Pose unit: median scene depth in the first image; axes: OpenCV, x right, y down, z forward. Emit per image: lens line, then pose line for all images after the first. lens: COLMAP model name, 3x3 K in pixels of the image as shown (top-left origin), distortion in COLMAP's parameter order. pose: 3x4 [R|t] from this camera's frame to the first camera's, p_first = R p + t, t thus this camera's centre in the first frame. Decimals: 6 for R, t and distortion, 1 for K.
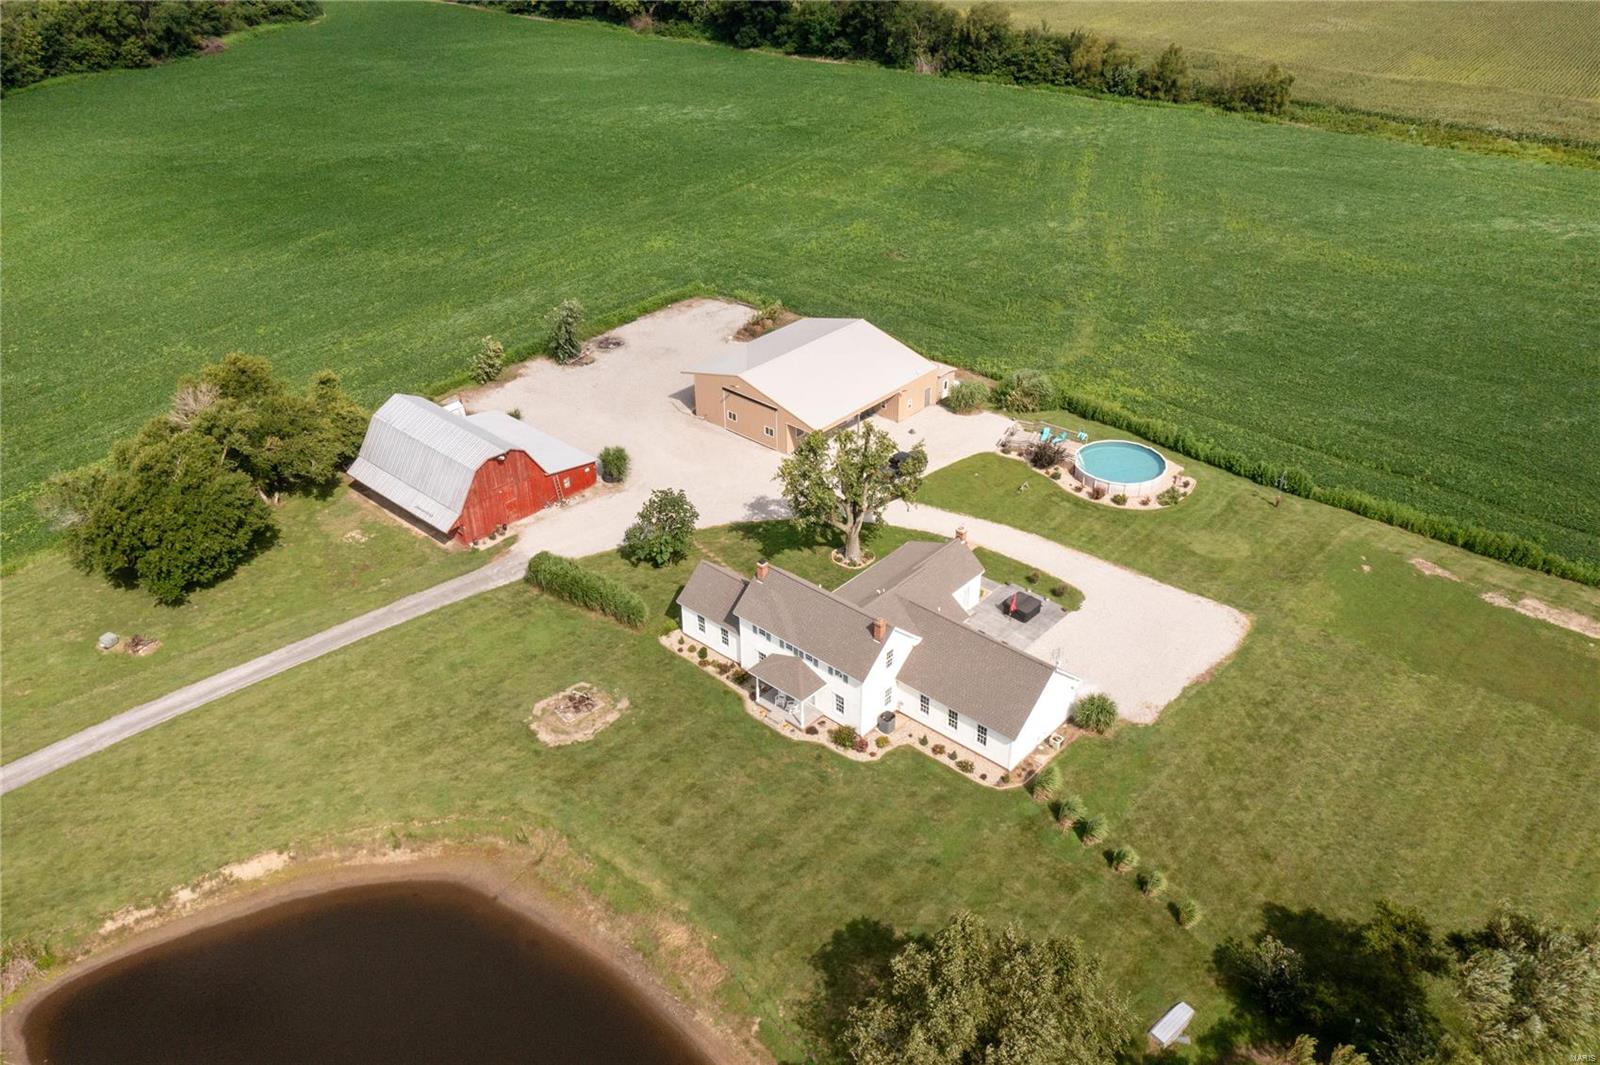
lens RADIAL K [[1265.3, 0, 800.0], [0, 1265.3, 532.5], [0, 0, 1]] dist [-0.004324, 0.005905]
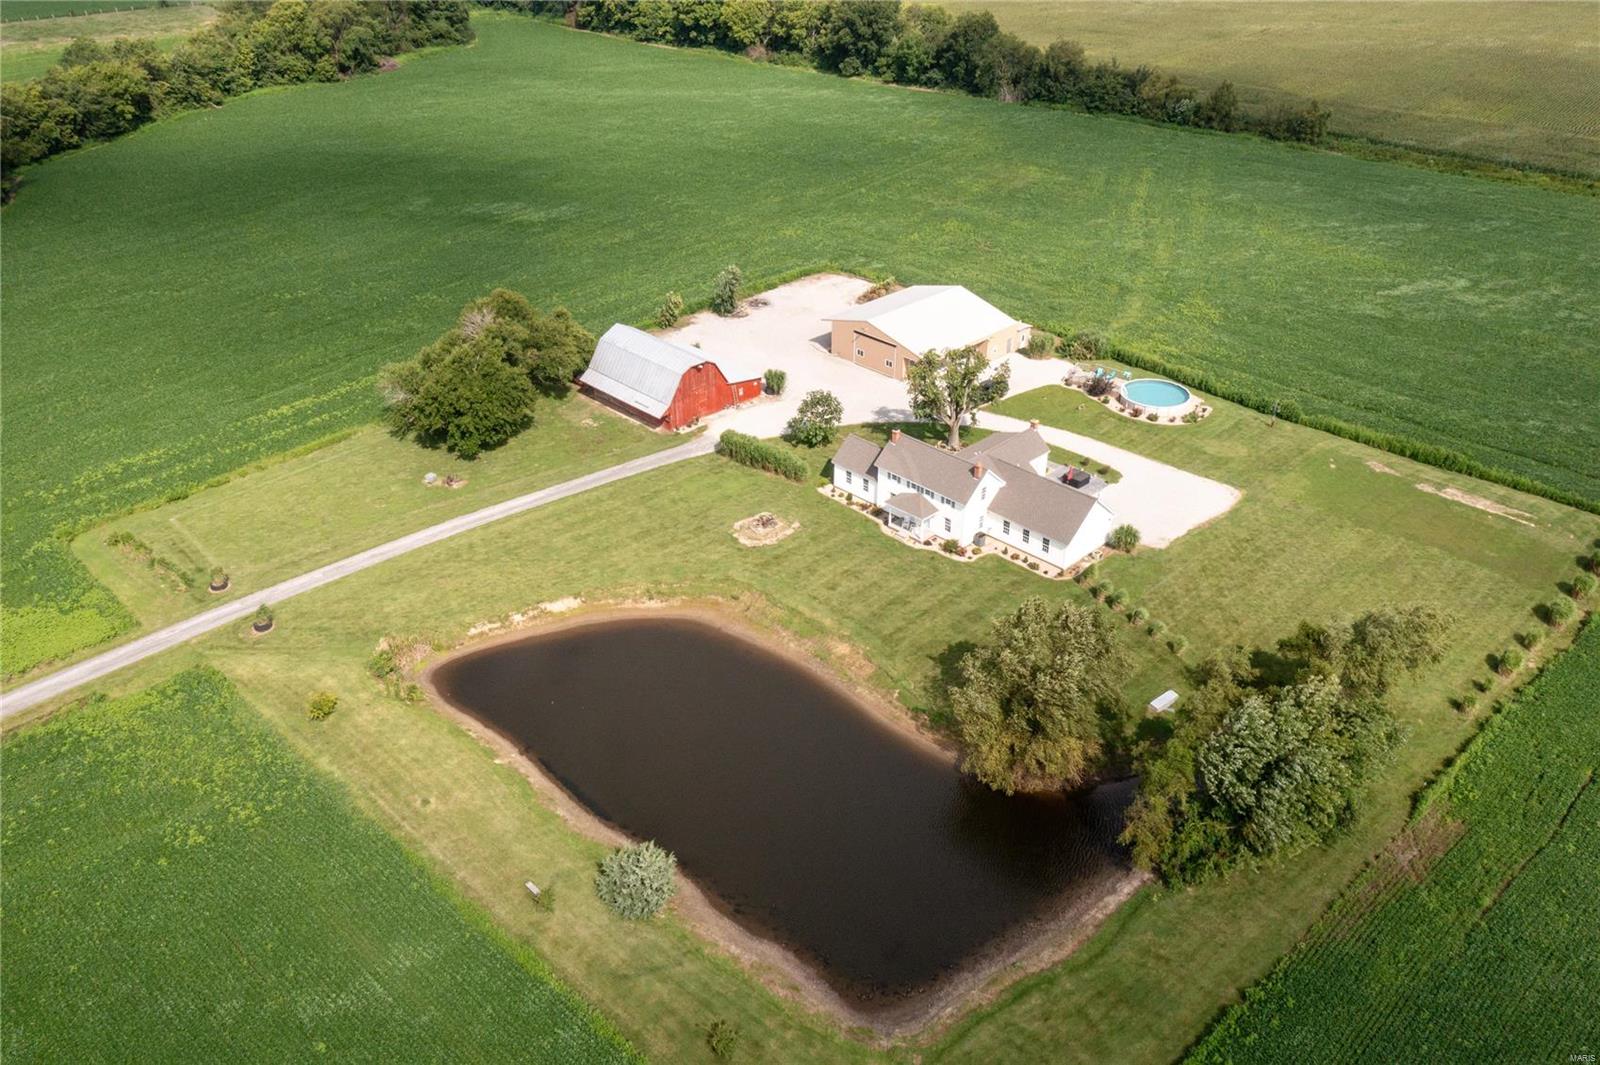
lens RADIAL K [[1265.3, 0, 800.0], [0, 1265.3, 532.5], [0, 0, 1]] dist [-0.004324, 0.005905]
pose [[0.998267, 0.038096, -0.044851, -0.057478], [-0.038988, 0.999055, -0.019190, 0.141449], [0.044078, 0.020906, 0.998809, -0.364383]]
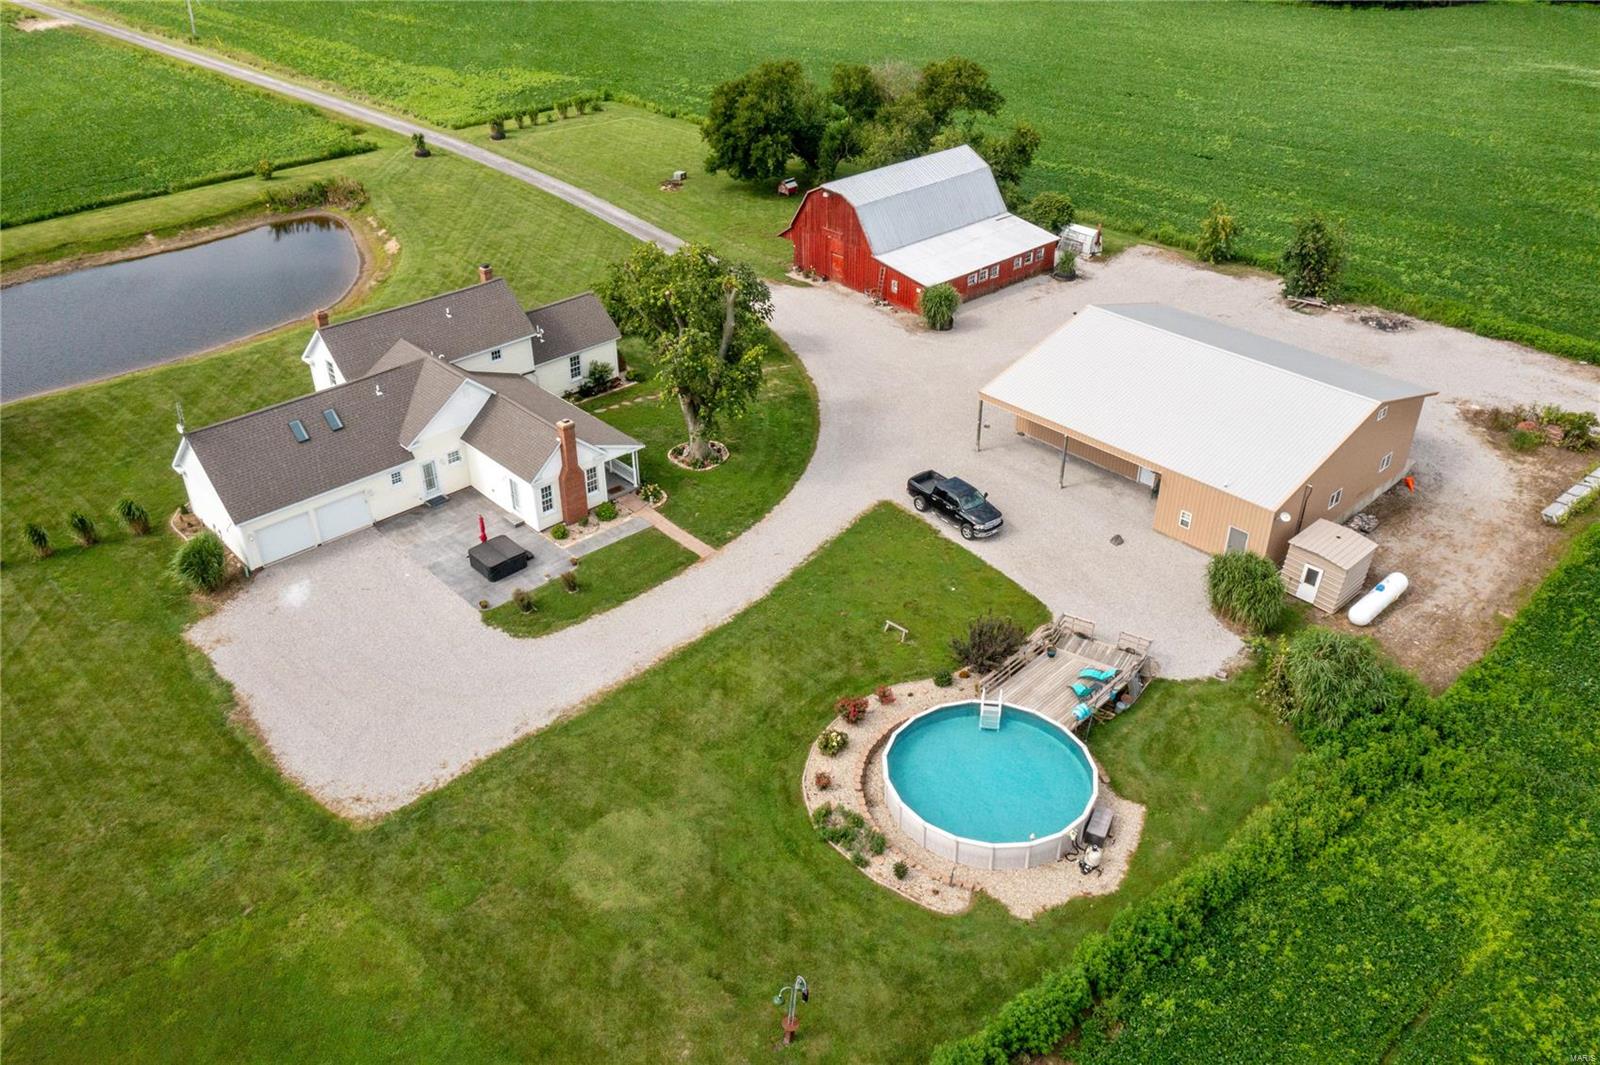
lens RADIAL K [[1253.2, 0, 800.0], [0, 1253.2, 532.5], [0, 0, 1]] dist [-0.013493, -0.000664]
pose [[-0.081225, 0.536386, -0.840055, 0.627740], [-0.521563, 0.695354, 0.494423, -0.315987], [0.849338, 0.478301, 0.223279, 0.884043]]
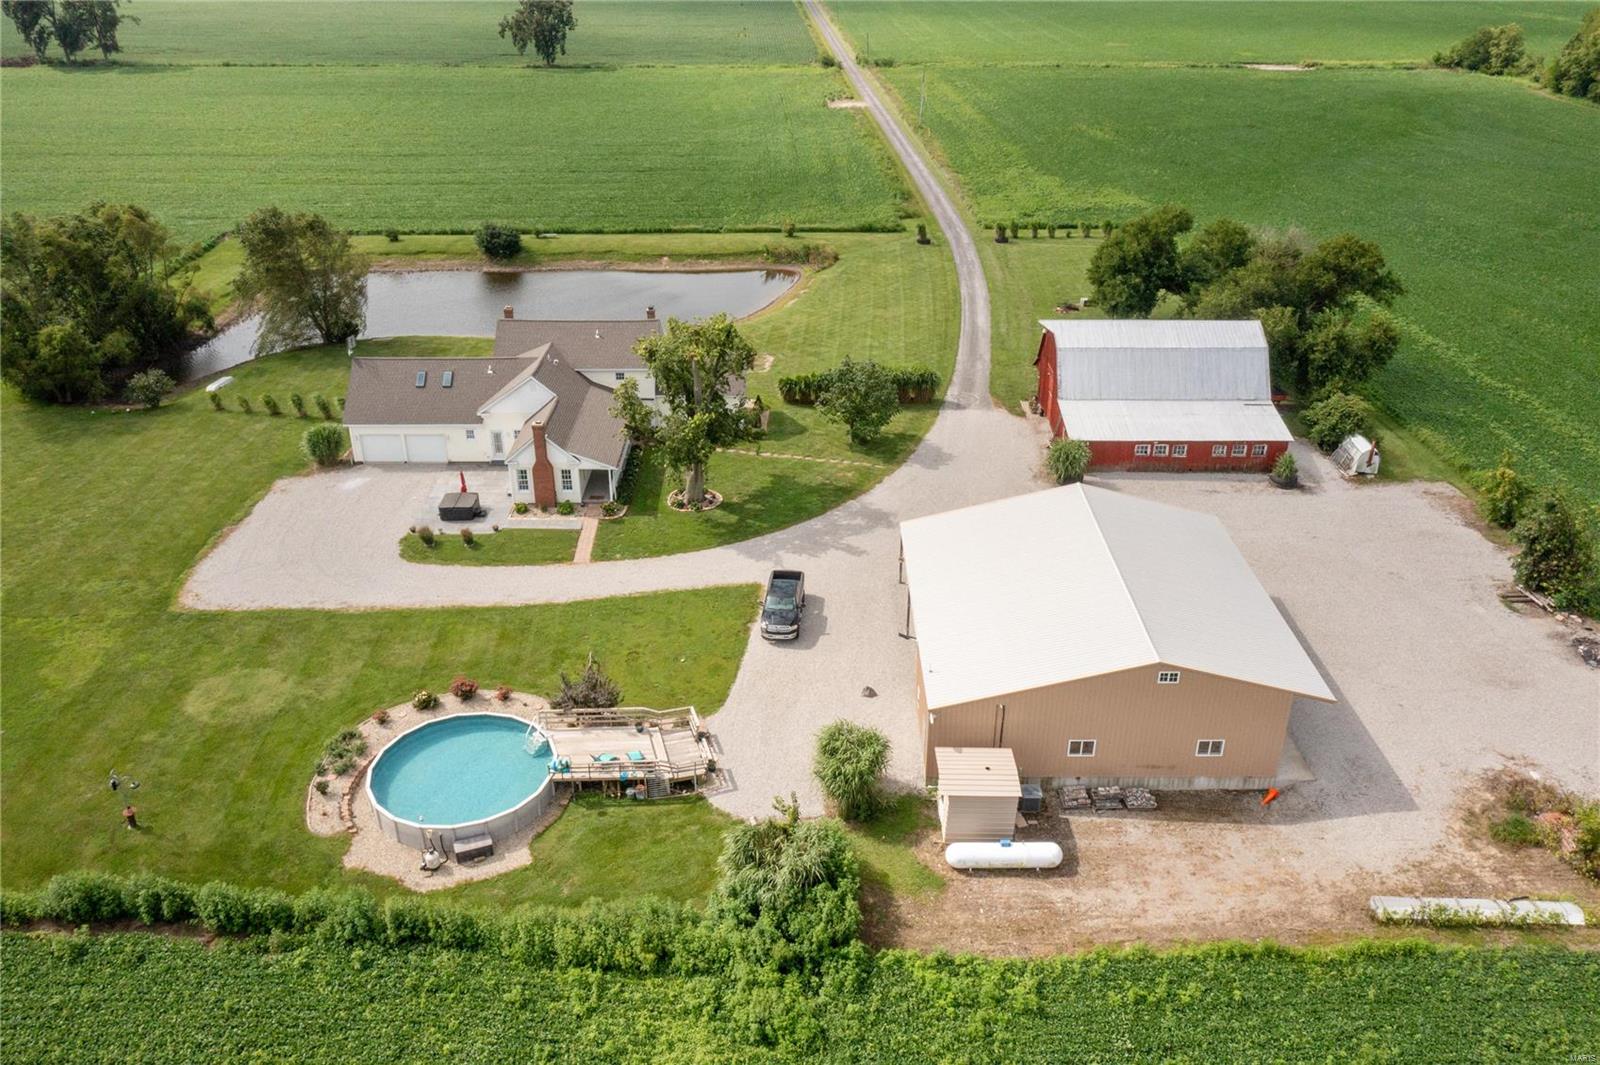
lens RADIAL K [[1282.5, 0, 796.0], [0, 1282.5, 475.2], [0, 0, 1]] dist [-0.029125, 0.000843]
pose [[-0.745537, 0.284439, -0.602718, 0.463453], [-0.342562, 0.612197, 0.712647, -0.572481], [0.571687, 0.737773, -0.358978, 1.275703]]
